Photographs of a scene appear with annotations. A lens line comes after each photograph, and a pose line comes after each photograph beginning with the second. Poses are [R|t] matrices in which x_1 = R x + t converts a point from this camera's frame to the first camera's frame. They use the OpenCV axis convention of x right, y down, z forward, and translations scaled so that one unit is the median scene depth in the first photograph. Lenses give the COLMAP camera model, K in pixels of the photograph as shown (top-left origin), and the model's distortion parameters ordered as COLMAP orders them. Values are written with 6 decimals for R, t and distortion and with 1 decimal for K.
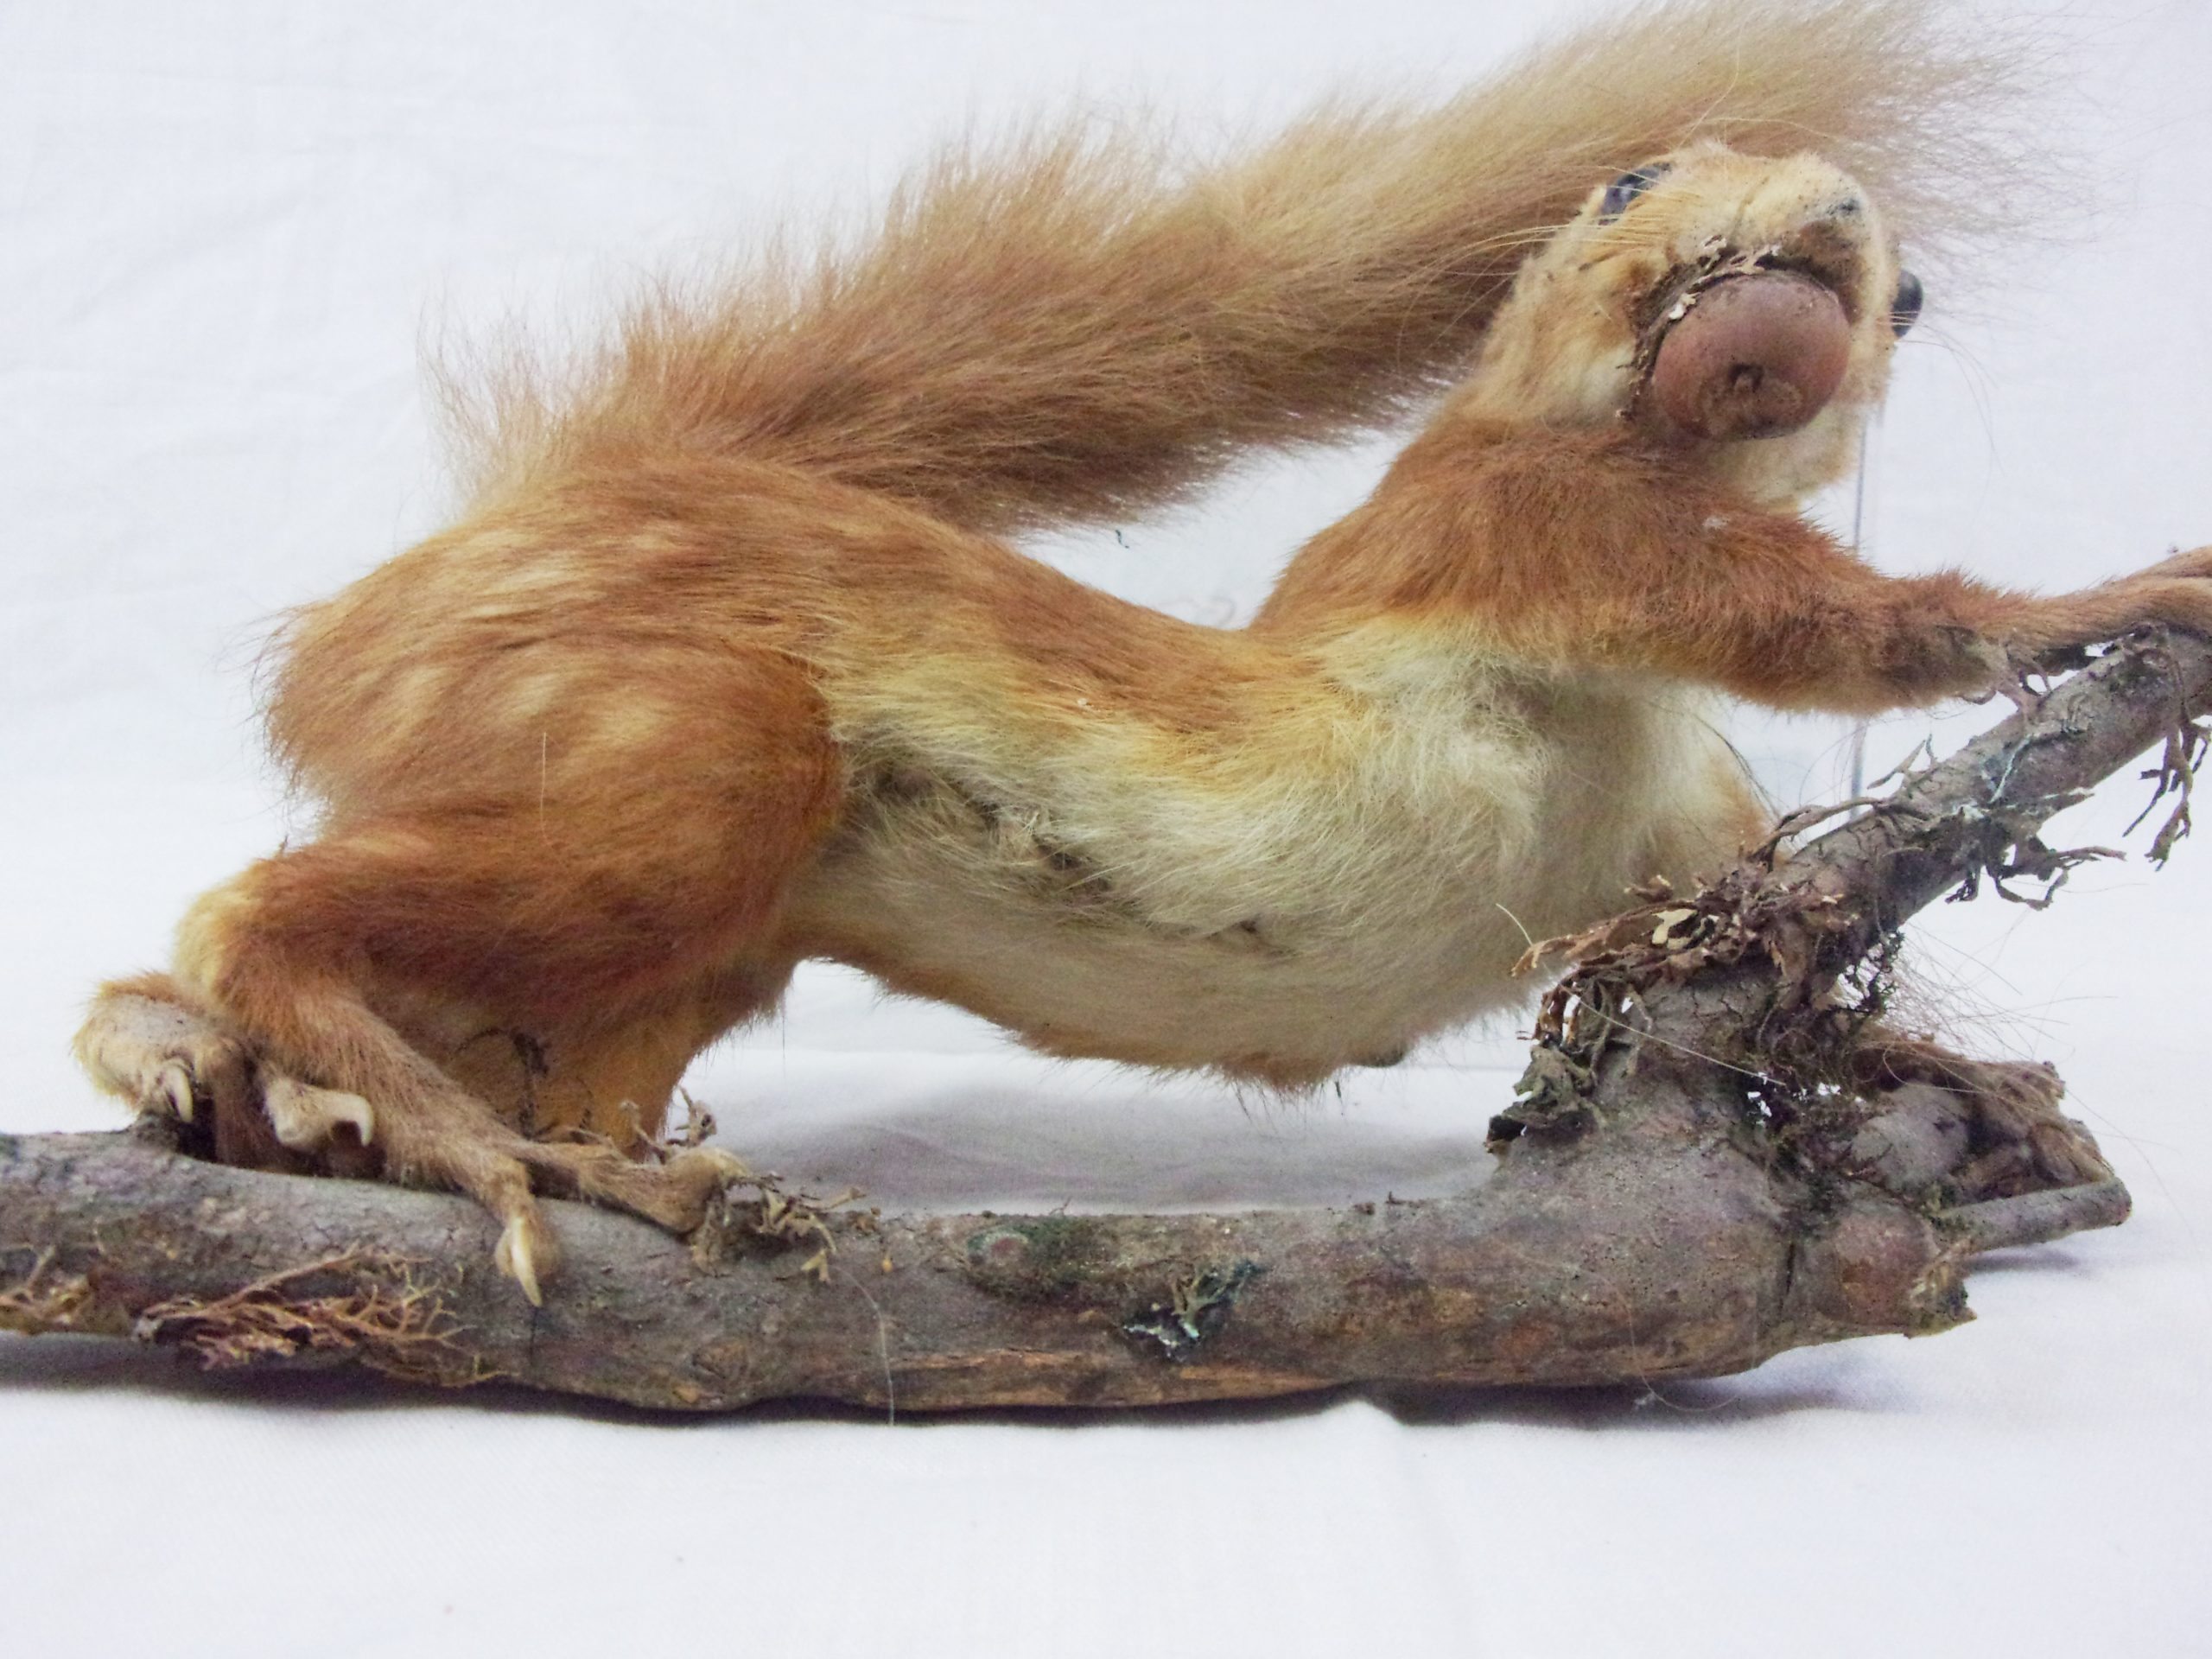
lens RADIAL K [[1805.0, 0, 1106.0], [0, 1805.0, 829.5], [0, 0, 1]] dist [0.018052, -0.063048]
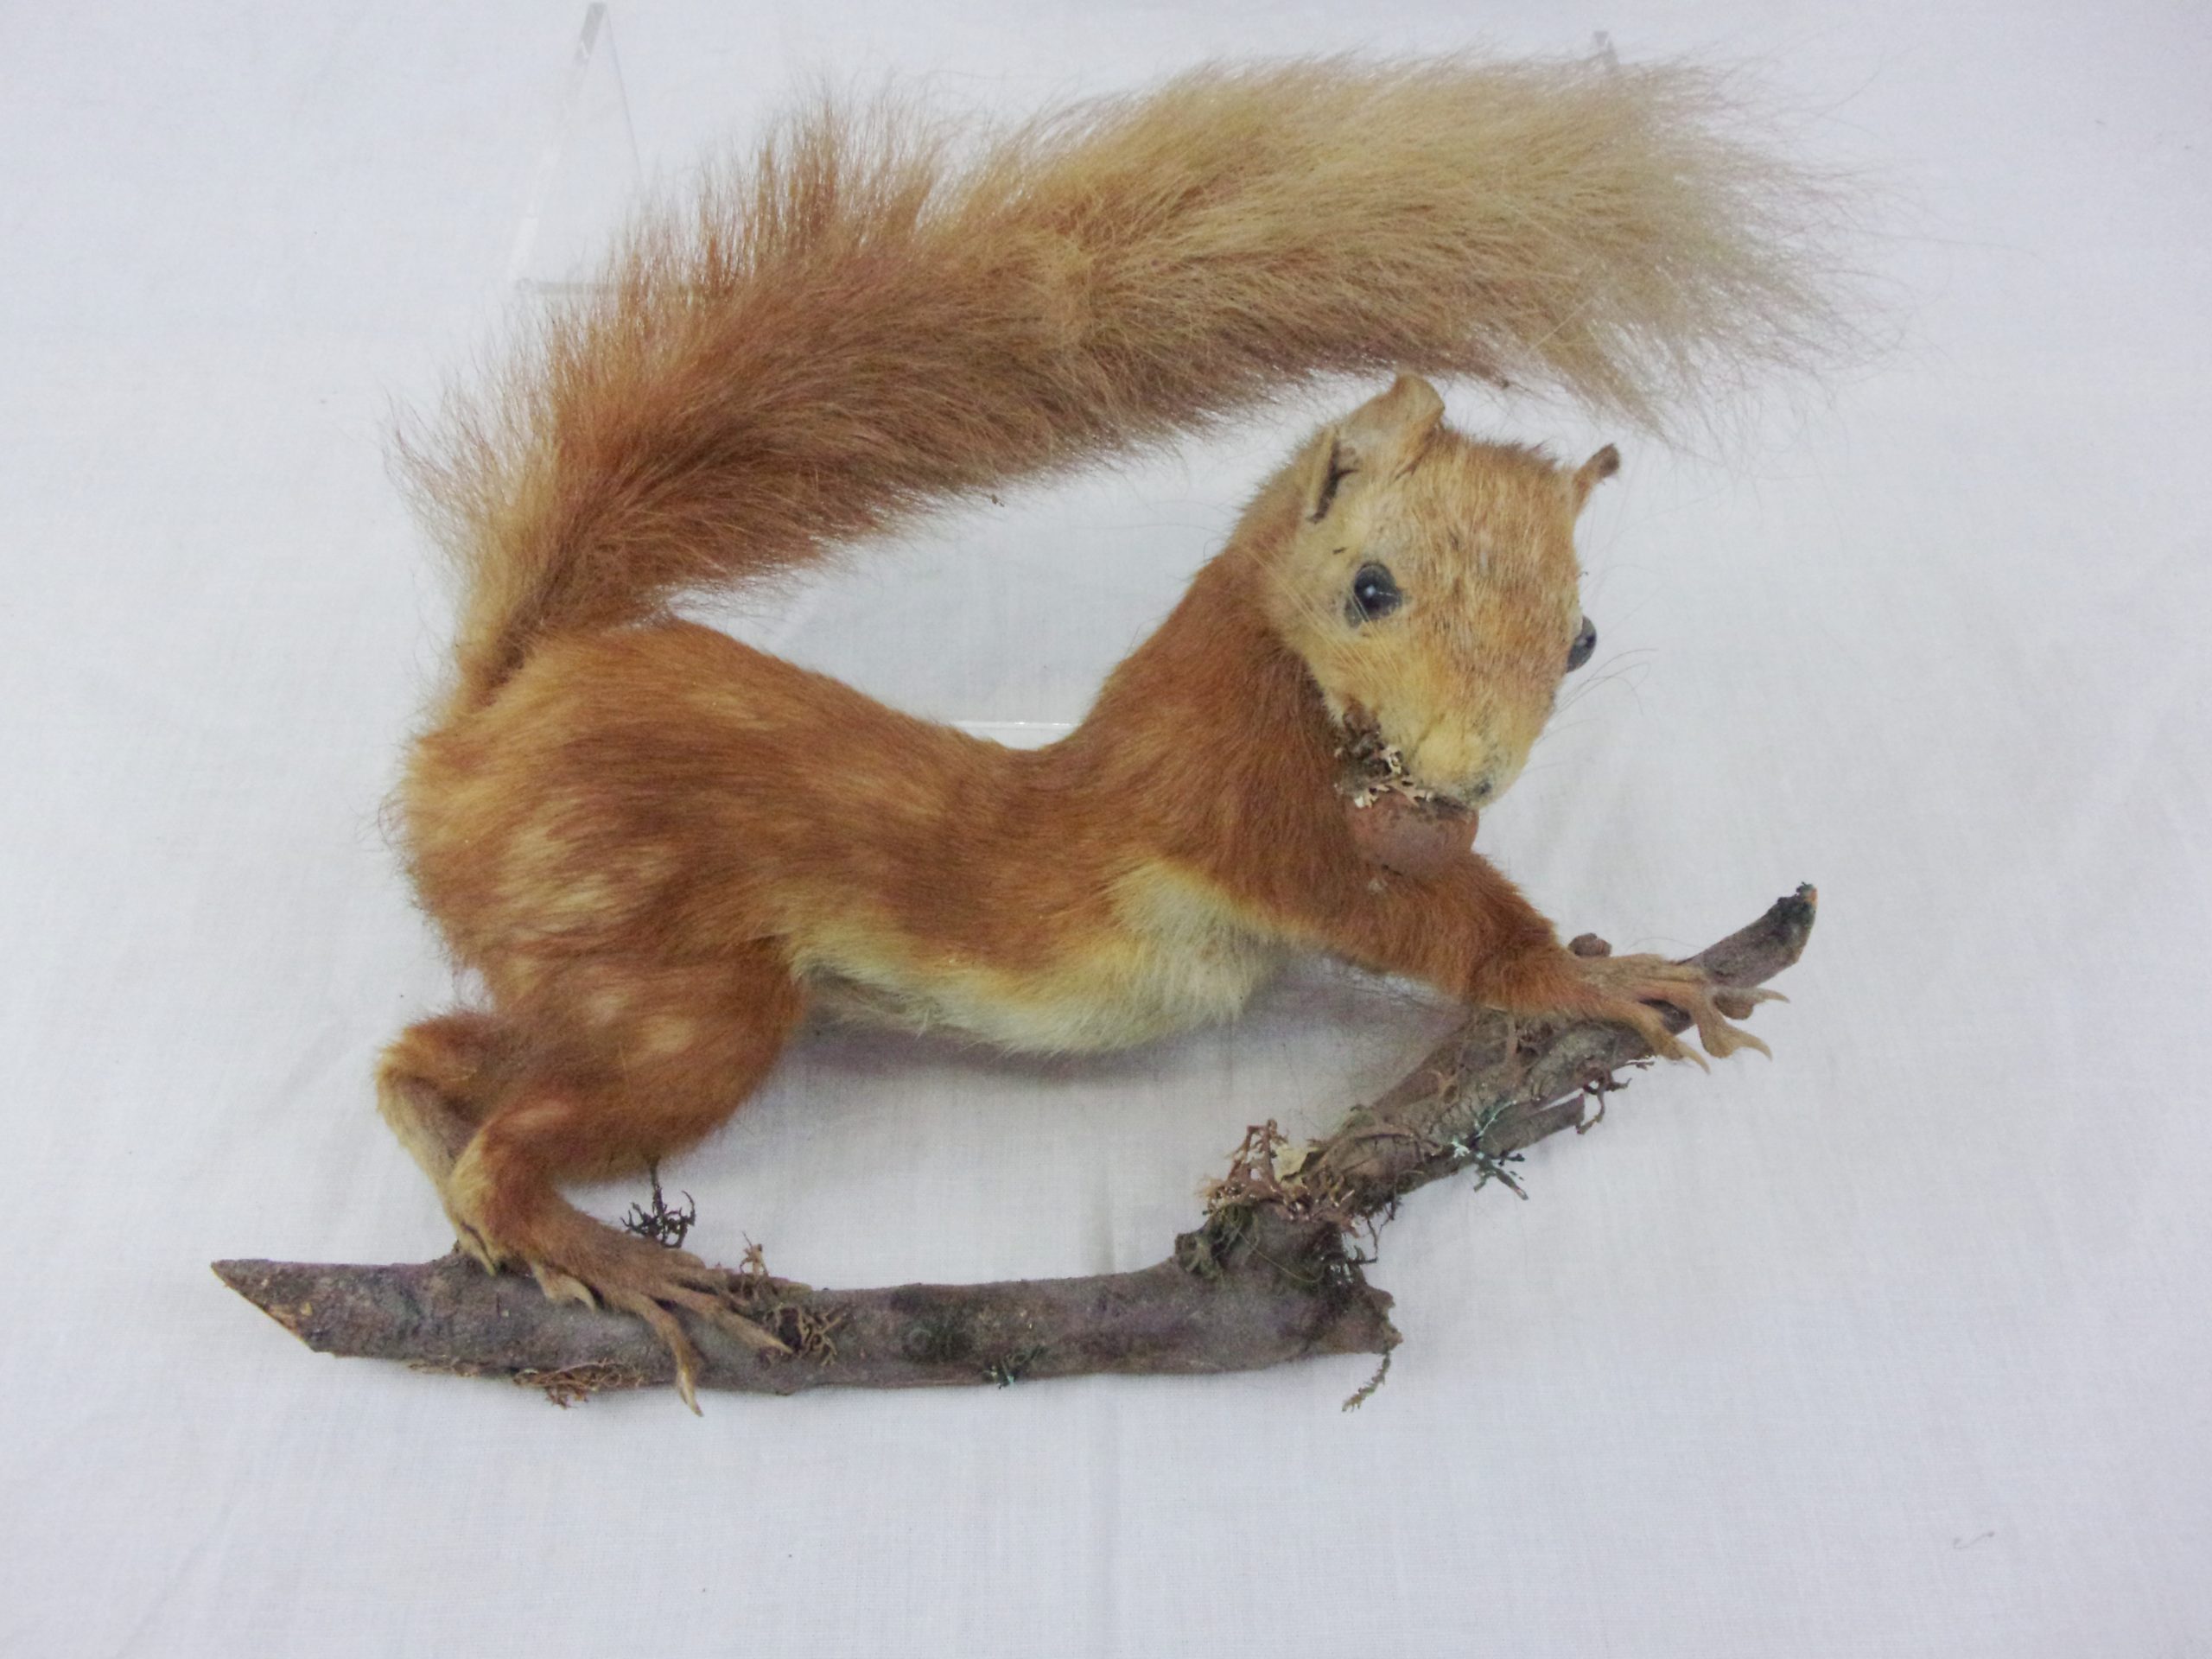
lens RADIAL K [[1805.0, 0, 1106.0], [0, 1805.0, 829.5], [0, 0, 1]] dist [0.018052, -0.063048]
pose [[0.999964, 0.004499, -0.007129, 0.128976], [0.002351, 0.663260, 0.748385, -1.301498], [0.008096, -0.748375, 0.663226, 0.063248]]
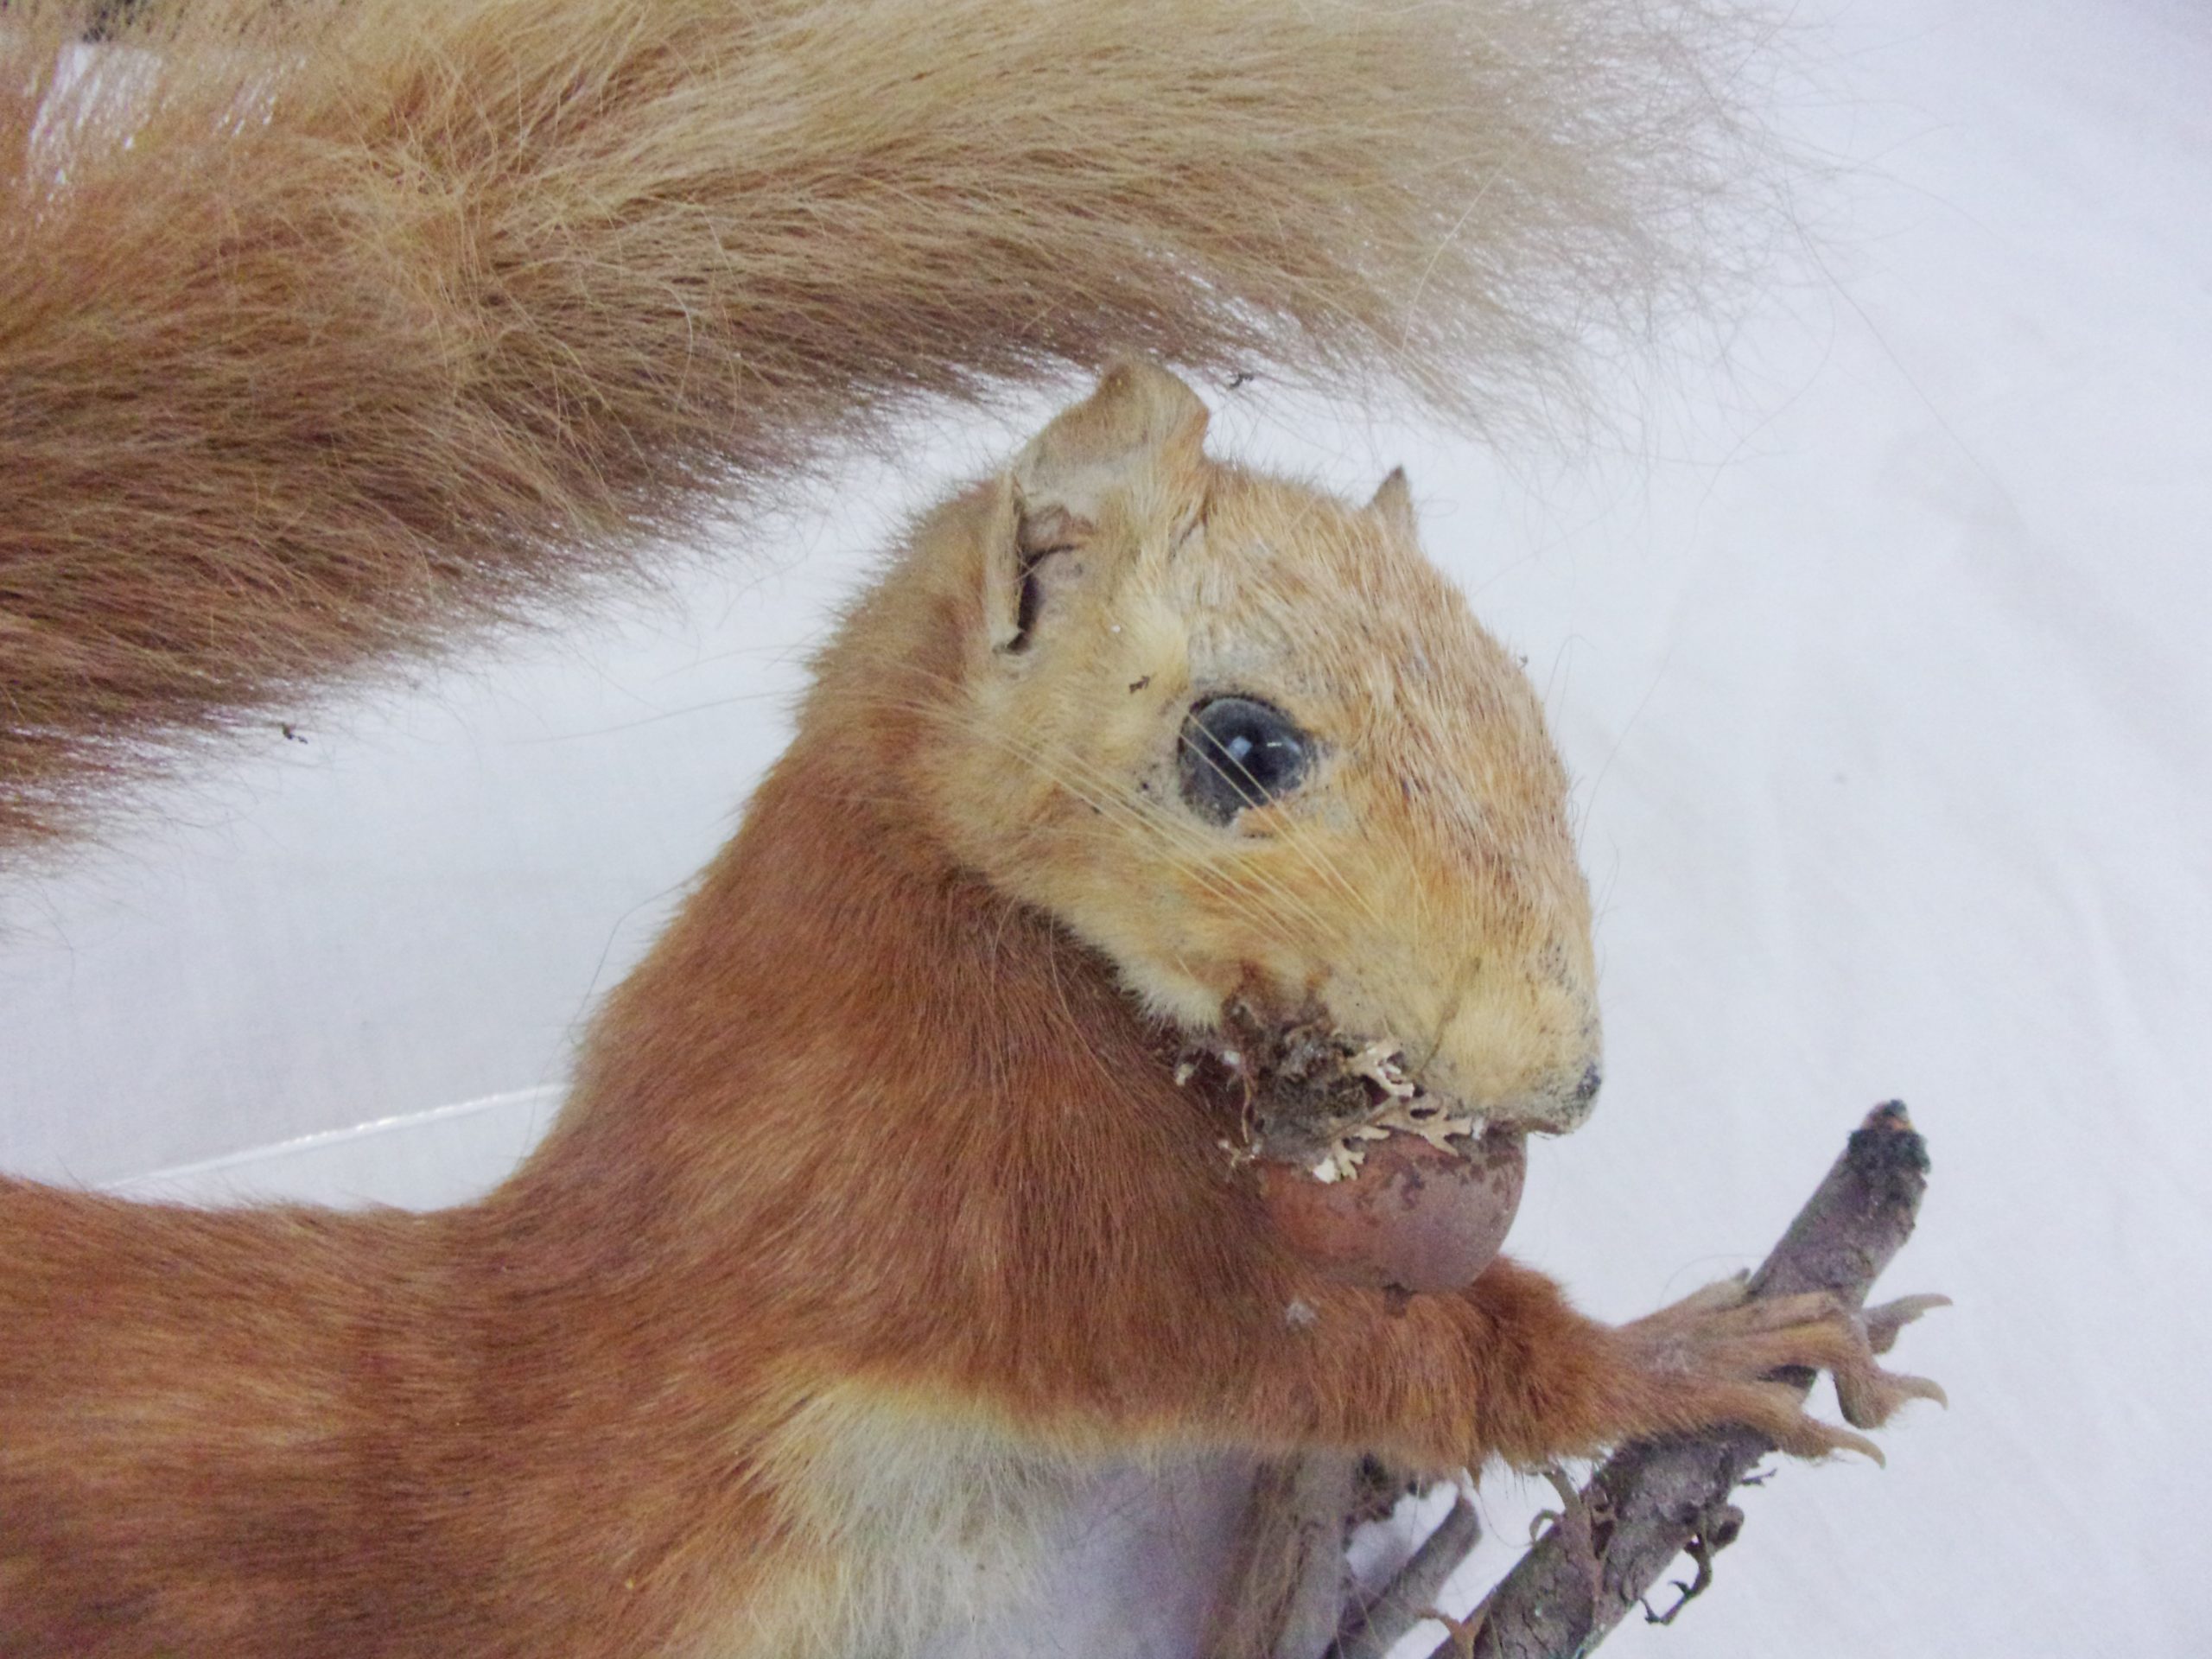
lens RADIAL K [[1805.0, 0, 1106.0], [0, 1805.0, 829.5], [0, 0, 1]] dist [0.018052, -0.063048]
pose [[0.883625, -0.178202, 0.432955, -0.025276], [-0.150849, 0.767062, 0.623587, -0.785917], [-0.443228, -0.616328, 0.650914, 0.672631]]
